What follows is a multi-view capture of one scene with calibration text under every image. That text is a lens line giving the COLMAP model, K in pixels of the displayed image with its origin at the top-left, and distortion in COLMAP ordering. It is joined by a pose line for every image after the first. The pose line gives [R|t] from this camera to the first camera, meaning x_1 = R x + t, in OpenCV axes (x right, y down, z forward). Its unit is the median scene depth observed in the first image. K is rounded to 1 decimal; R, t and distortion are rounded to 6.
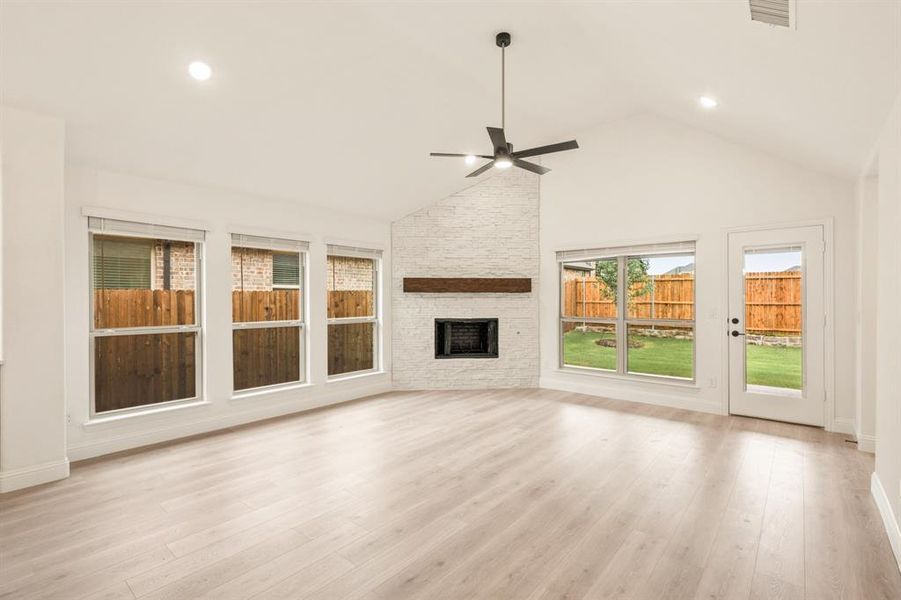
lens RADIAL K [[417.3, 0, 432.1], [0, 417.3, 299.8], [0, 0, 1]] dist [0.002462, 0.000142]
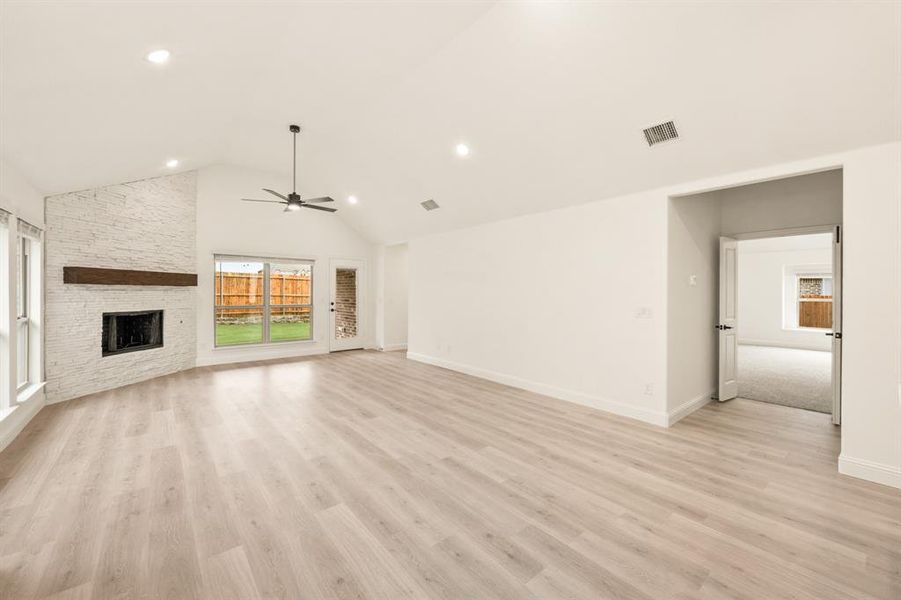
lens RADIAL K [[371.1, 0, 468.4], [0, 371.1, 291.8], [0, 0, 1]] dist [-0.001395, -0.000207]
pose [[0.141188, 0.002888, 0.989979, -0.682467], [-0.003359, 0.999991, -0.002438, -0.002231], [-0.989977, -0.002981, 0.141196, 0.091306]]
